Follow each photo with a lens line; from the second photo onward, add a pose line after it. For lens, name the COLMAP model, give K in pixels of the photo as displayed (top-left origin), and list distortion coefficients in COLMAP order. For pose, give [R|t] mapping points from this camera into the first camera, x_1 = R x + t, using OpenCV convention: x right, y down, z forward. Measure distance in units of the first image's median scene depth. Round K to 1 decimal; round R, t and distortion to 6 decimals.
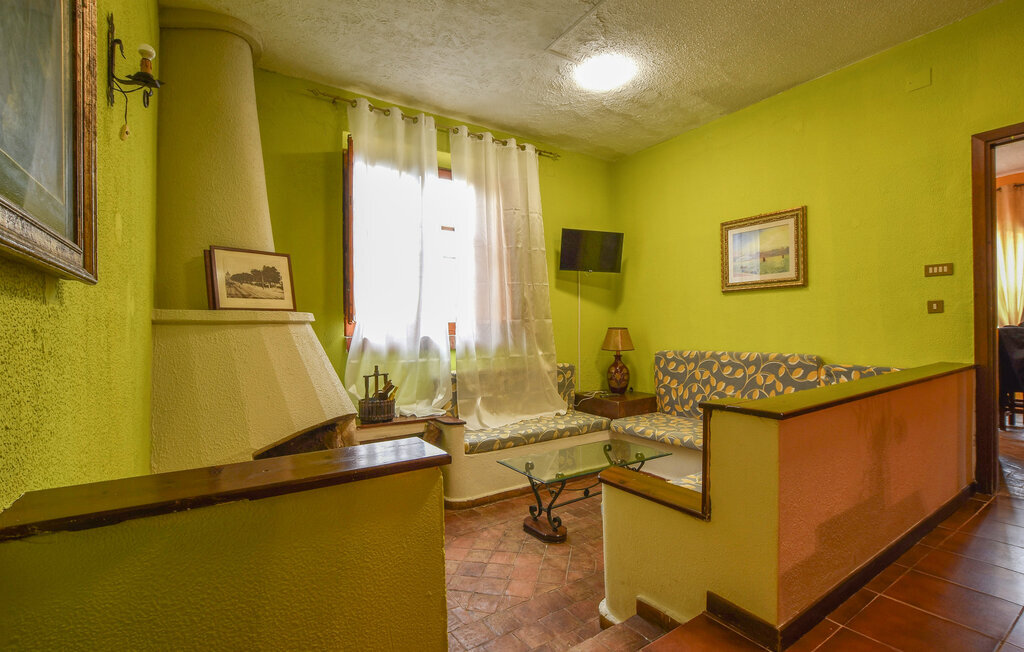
lens RADIAL K [[471.8, 0, 509.5], [0, 471.8, 333.4], [0, 0, 1]] dist [0.001131, 0.000553]
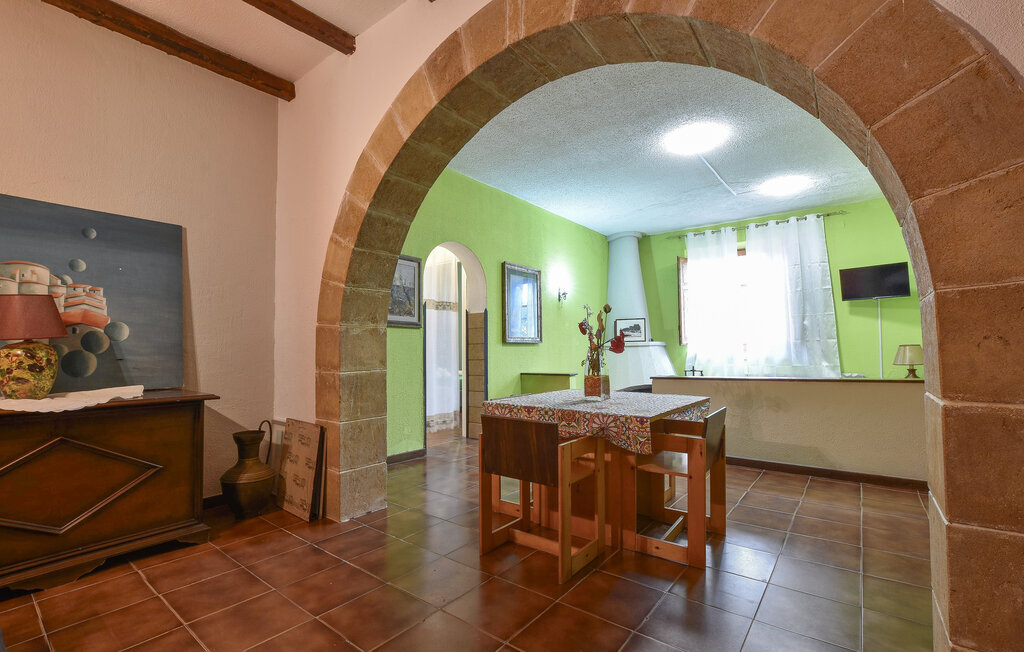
lens RADIAL K [[471.8, 0, 509.5], [0, 471.8, 333.4], [0, 0, 1]] dist [0.001131, 0.000553]
pose [[0.329124, -0.034778, -0.943646, 1.121435], [0.006489, 0.999381, -0.034569, -0.006894], [0.944264, 0.005254, 0.329146, -0.315769]]
